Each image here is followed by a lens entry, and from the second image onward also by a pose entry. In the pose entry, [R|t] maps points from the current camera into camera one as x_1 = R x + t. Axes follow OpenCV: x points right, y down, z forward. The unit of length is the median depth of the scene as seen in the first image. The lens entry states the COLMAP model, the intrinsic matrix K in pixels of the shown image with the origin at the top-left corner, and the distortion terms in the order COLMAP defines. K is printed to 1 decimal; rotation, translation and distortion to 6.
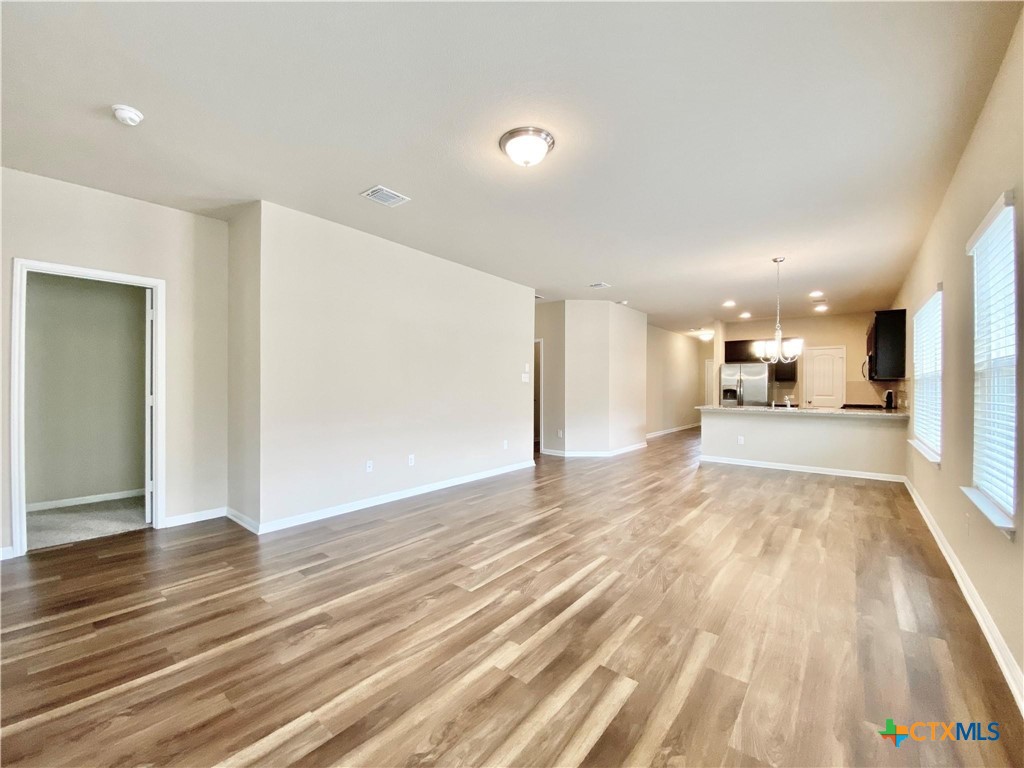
lens RADIAL K [[410.6, 0, 506.8], [0, 410.6, 384.1], [0, 0, 1]] dist [-0.033934, -0.000879]
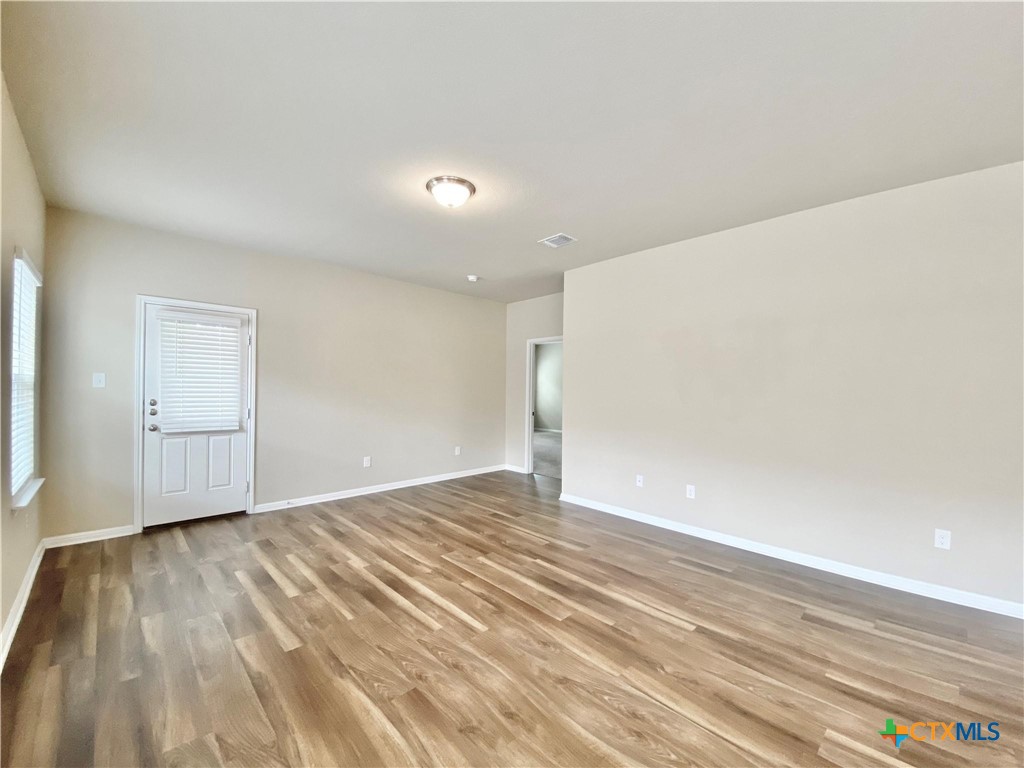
lens RADIAL K [[428.1, 0, 505.6], [0, 428.1, 388.3], [0, 0, 1]] dist [-0.029300, -0.002820]
pose [[-0.110026, 0.014381, -0.993825, 0.666153], [-0.023327, 0.999583, 0.017047, -0.026370], [0.993655, 0.025058, -0.109645, 0.731224]]
